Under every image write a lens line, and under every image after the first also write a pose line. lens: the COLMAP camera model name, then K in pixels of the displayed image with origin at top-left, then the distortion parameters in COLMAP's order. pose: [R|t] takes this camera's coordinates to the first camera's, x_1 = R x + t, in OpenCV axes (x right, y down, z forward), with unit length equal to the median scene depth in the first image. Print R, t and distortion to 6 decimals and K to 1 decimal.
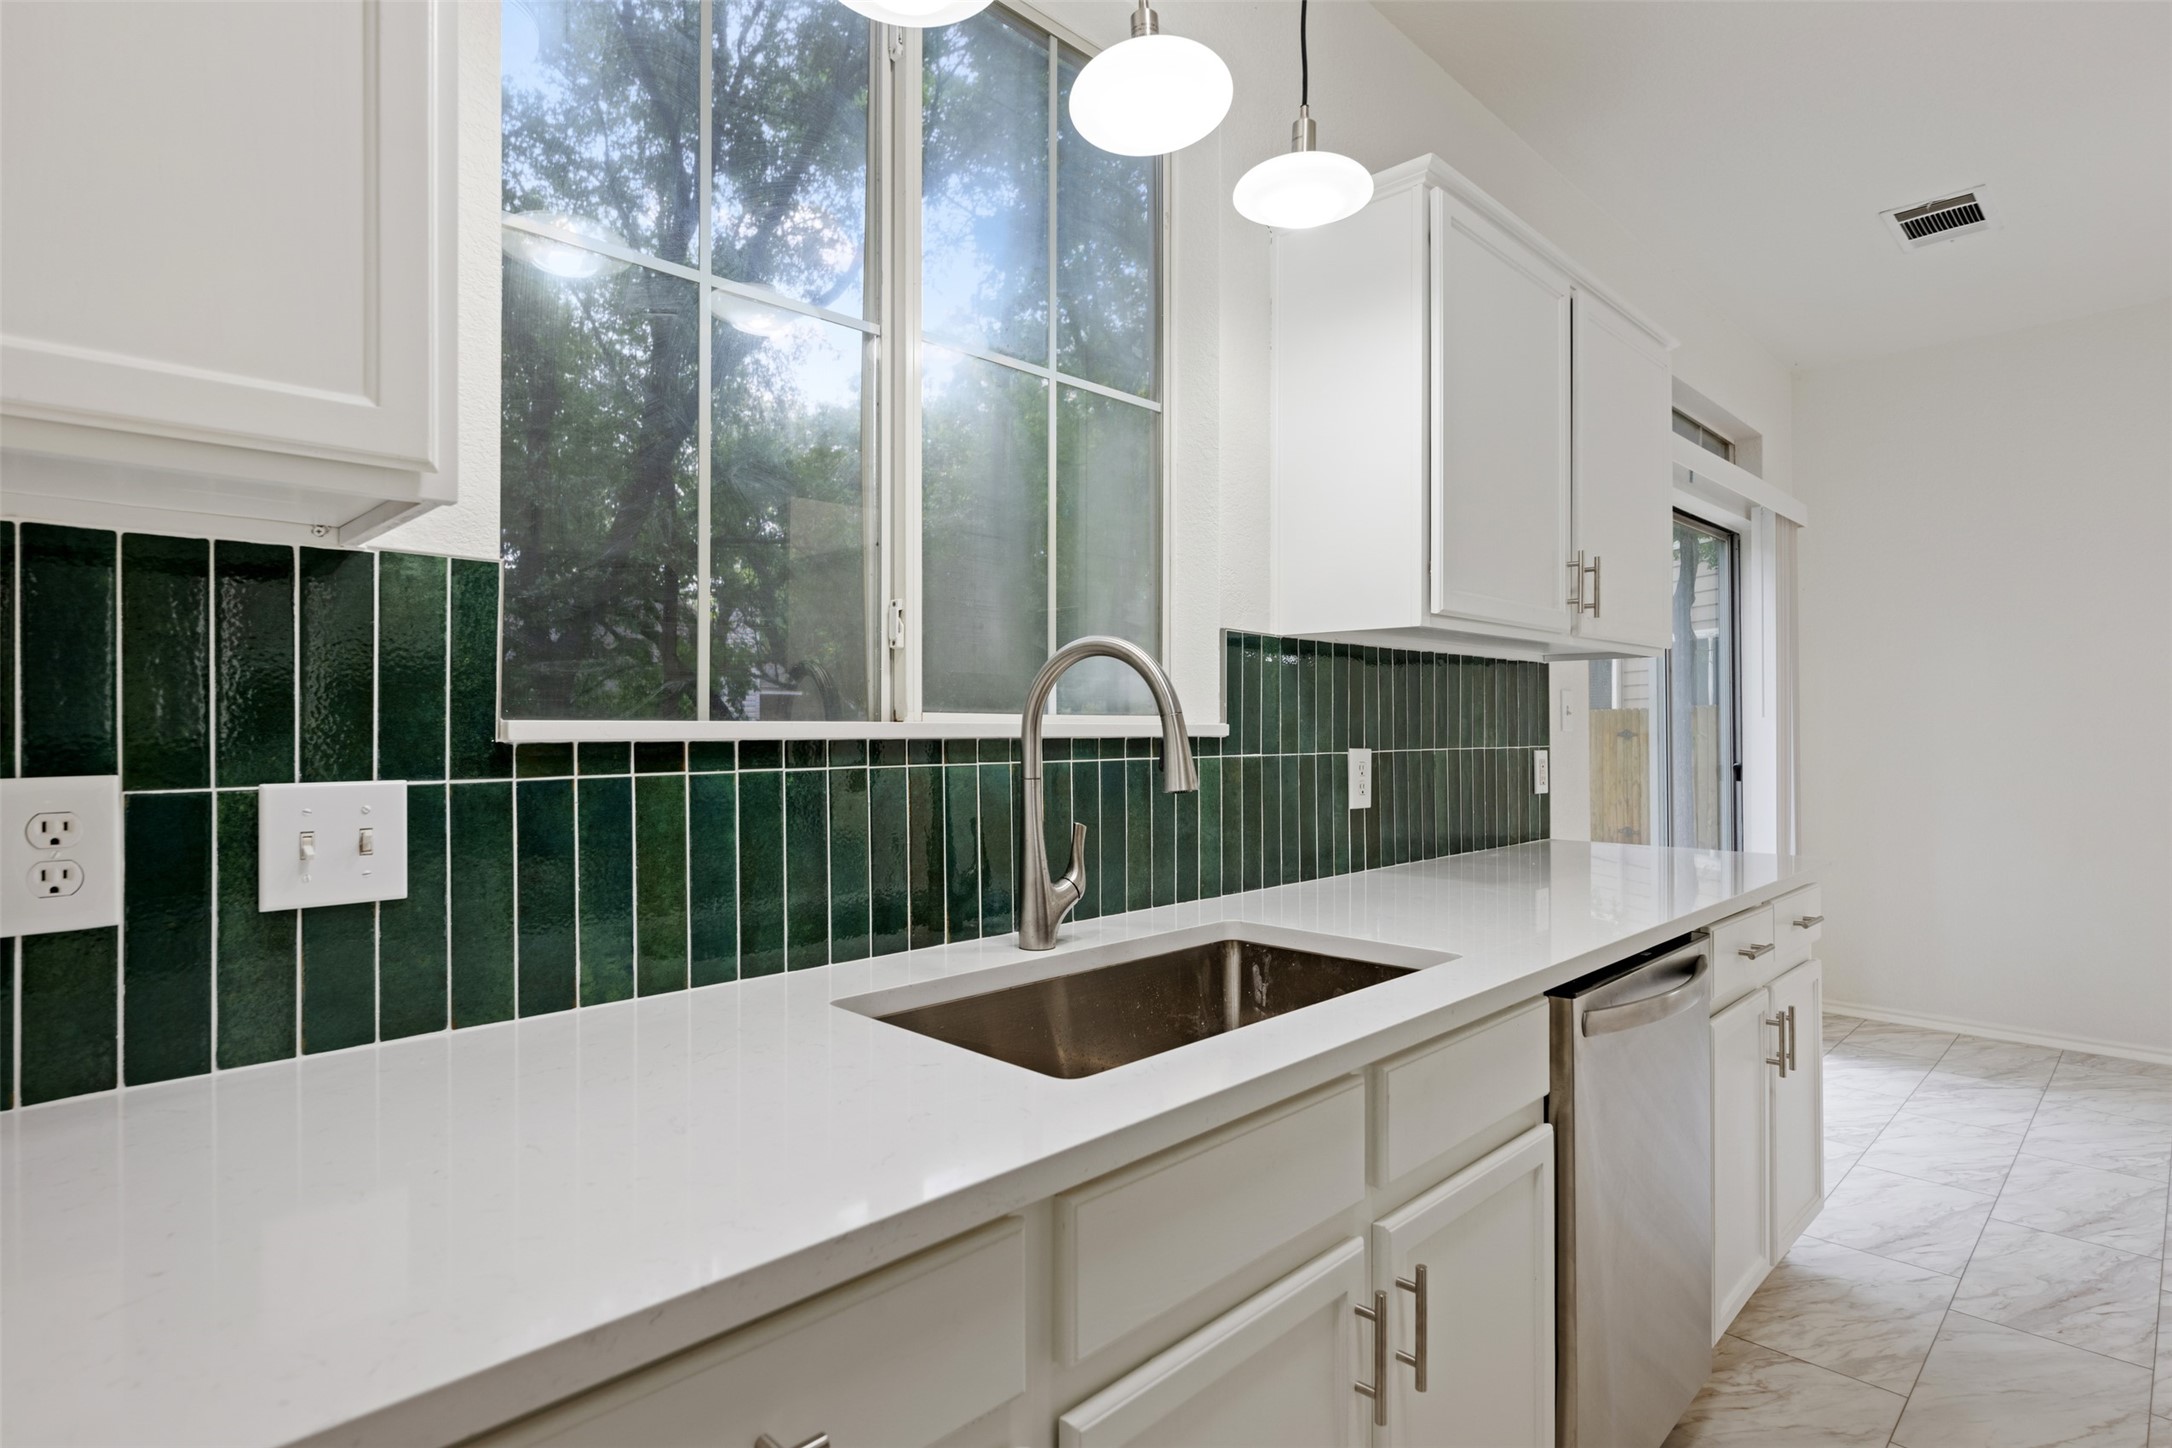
lens RADIAL K [[1101.0, 0, 1090.7], [0, 1101.0, 724.7], [0, 0, 1]] dist [-0.003404, 0.001966]
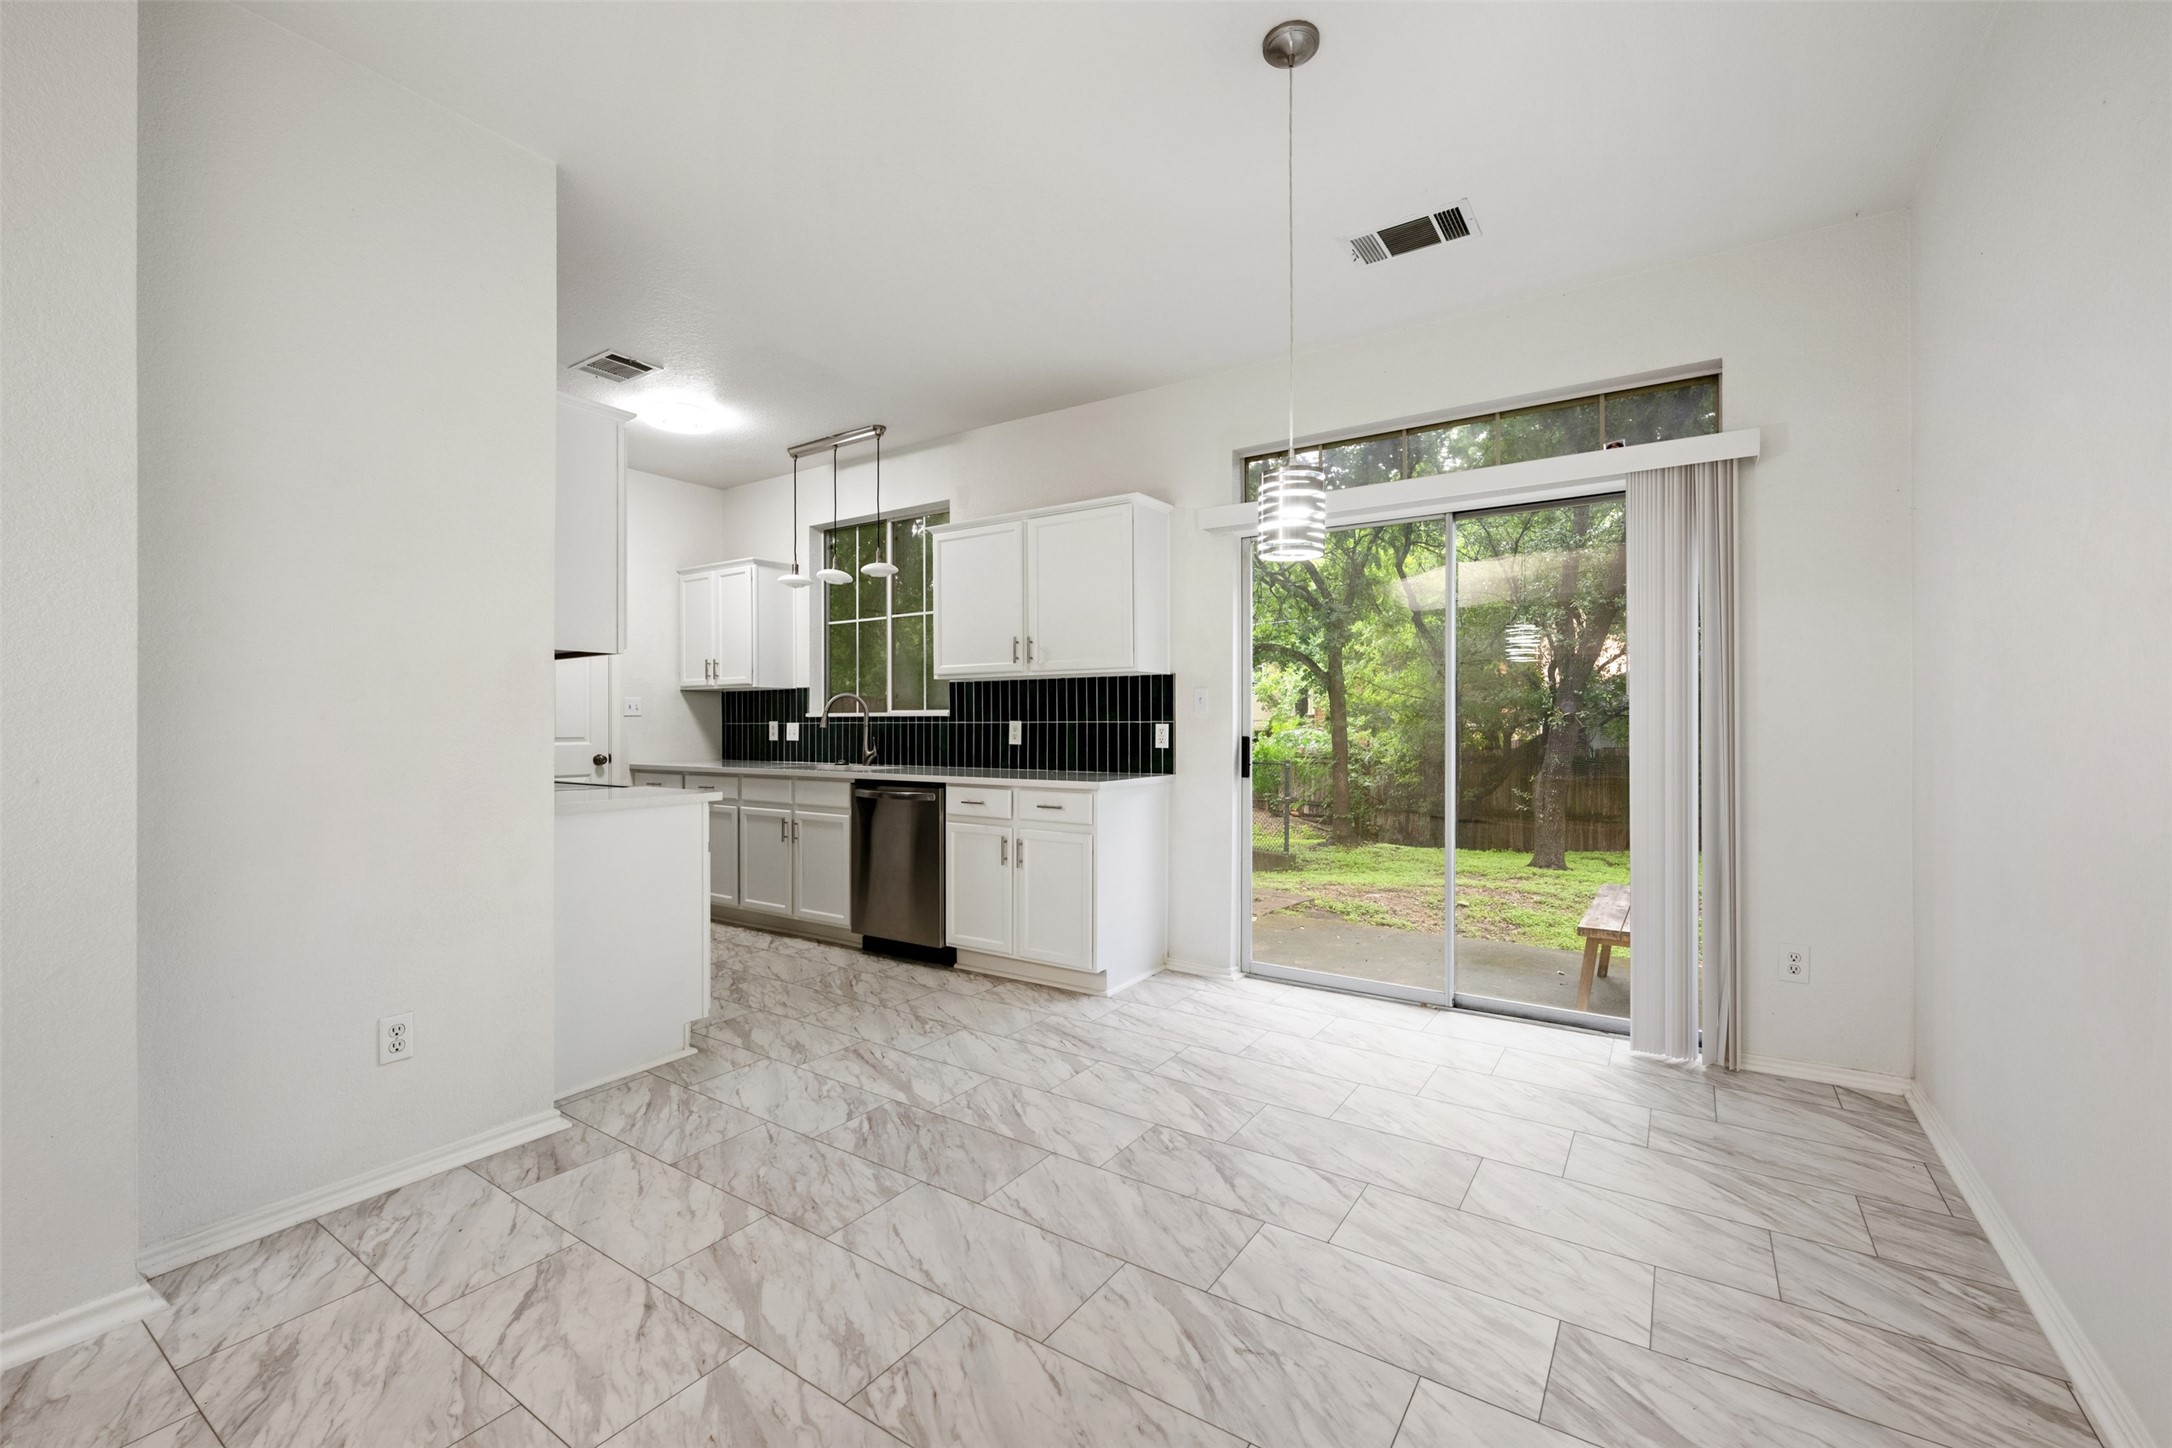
lens RADIAL K [[903.2, 0, 1095.3], [0, 903.2, 722.0], [0, 0, 1]] dist [-0.000949, -0.000370]
pose [[0.206479, -0.002994, -0.978446, 2.281861], [0.001490, 0.999995, -0.002746, 0.029514], [0.978450, -0.000891, 0.206483, 0.736405]]
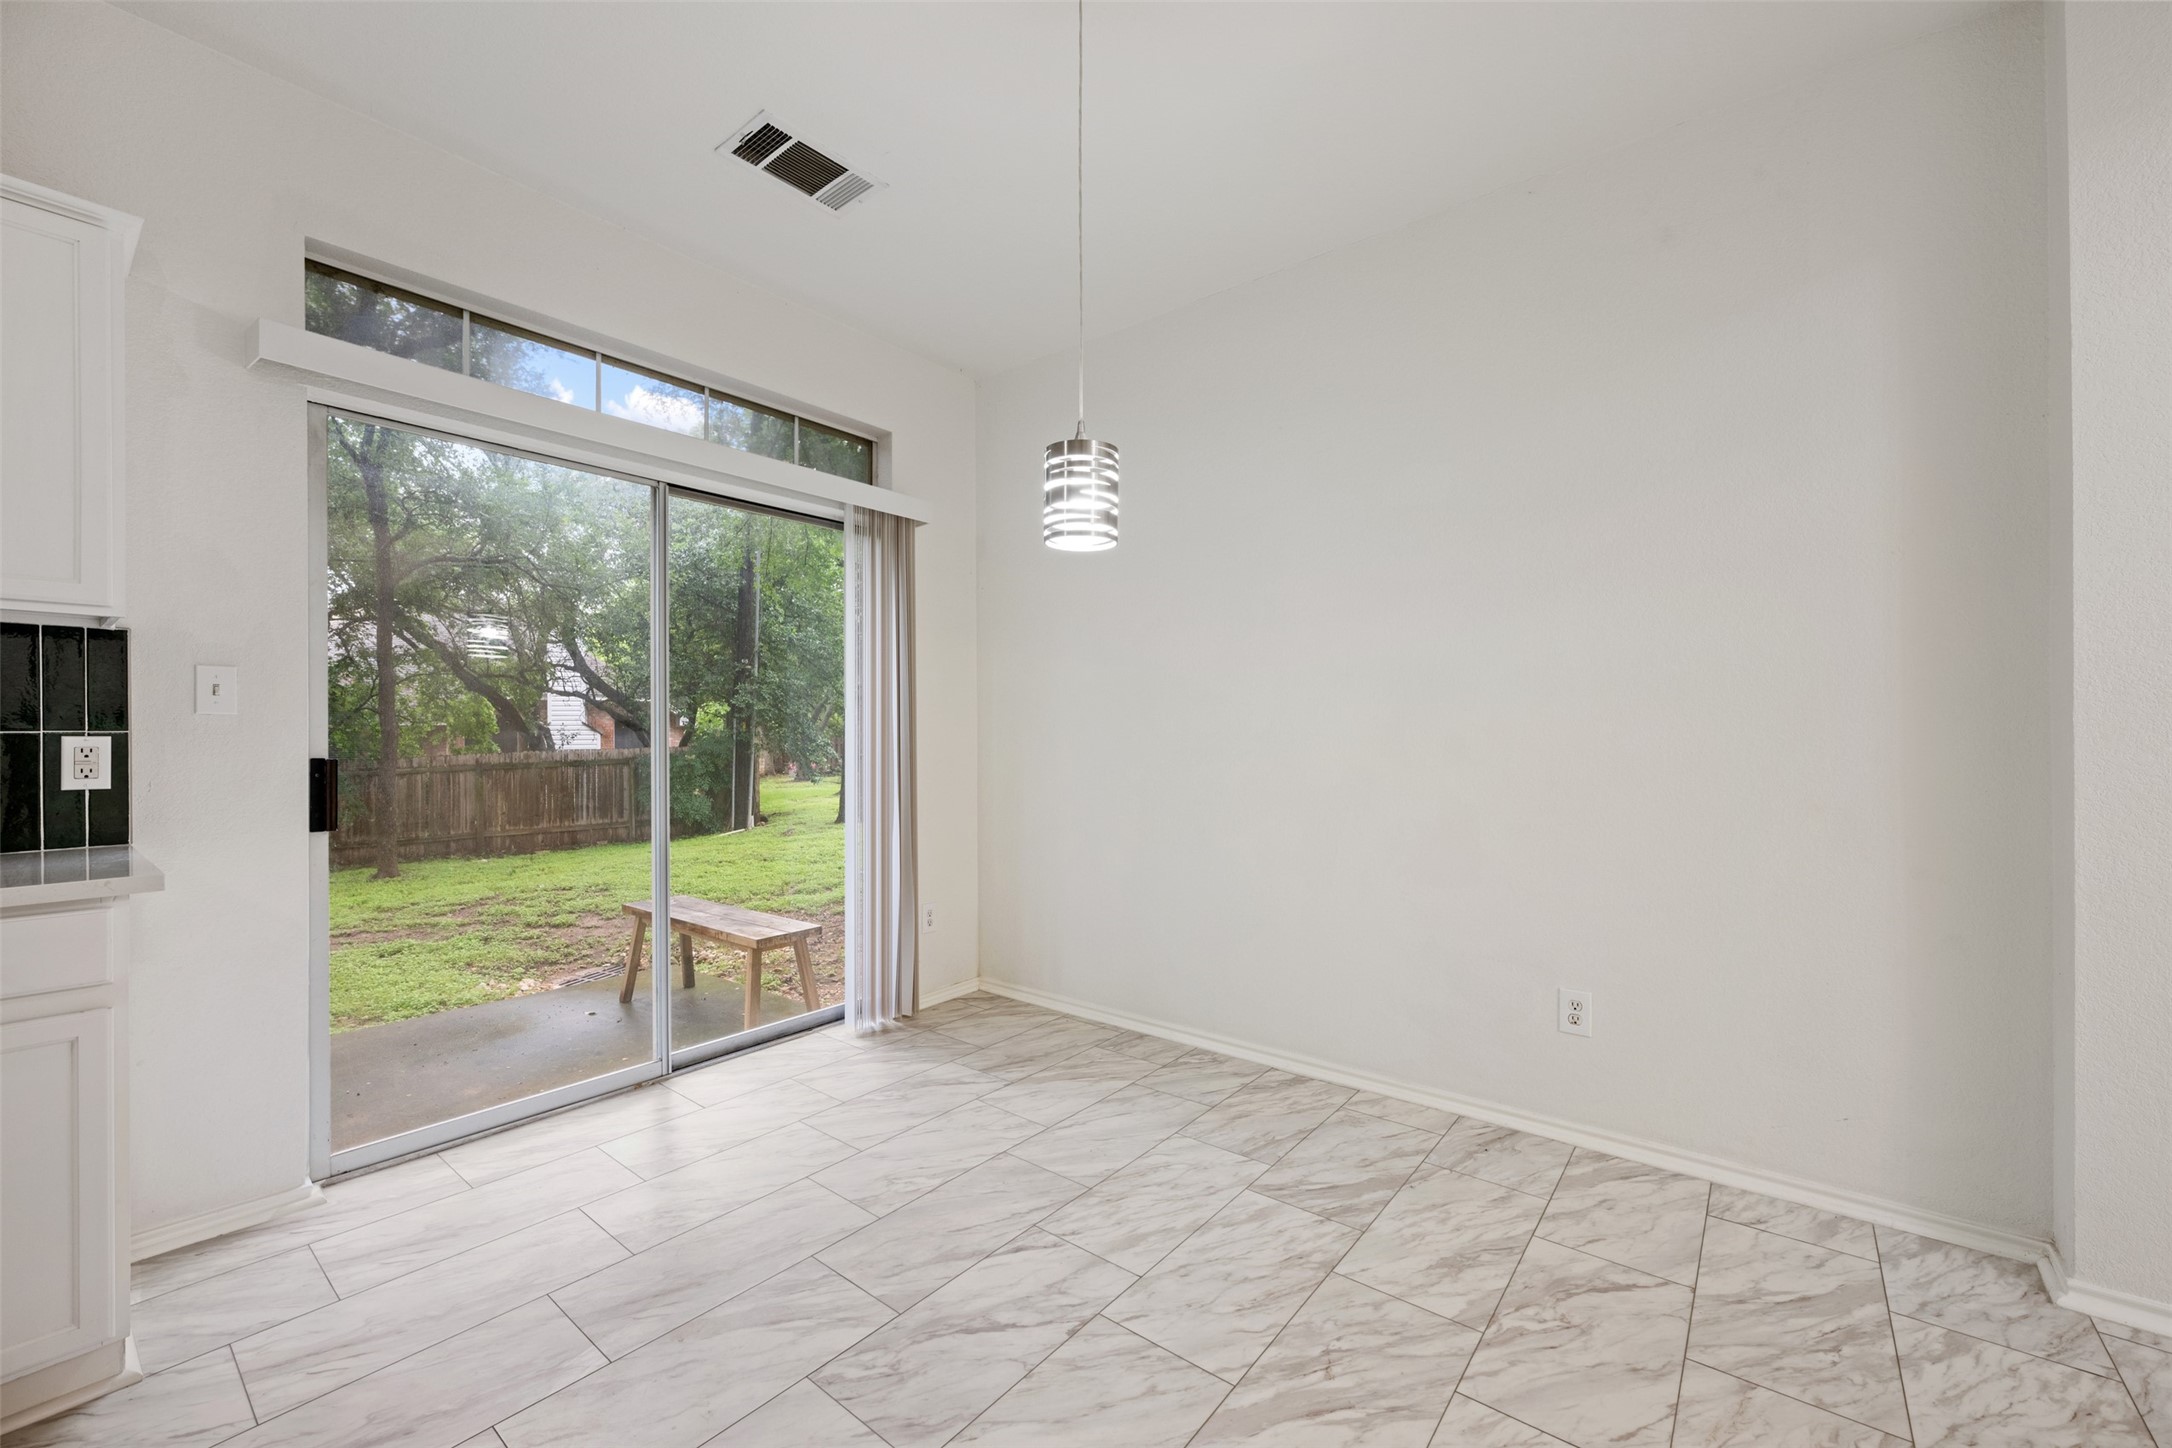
lens RADIAL K [[856.0, 0, 1087.1], [0, 856.0, 730.5], [0, 0, 1]] dist [-0.001399, -0.000277]
pose [[0.993098, -0.002507, 0.117263, 1.341423], [0.002983, 0.999988, -0.003877, 0.028626], [-0.117251, 0.004200, 0.993093, 0.358488]]
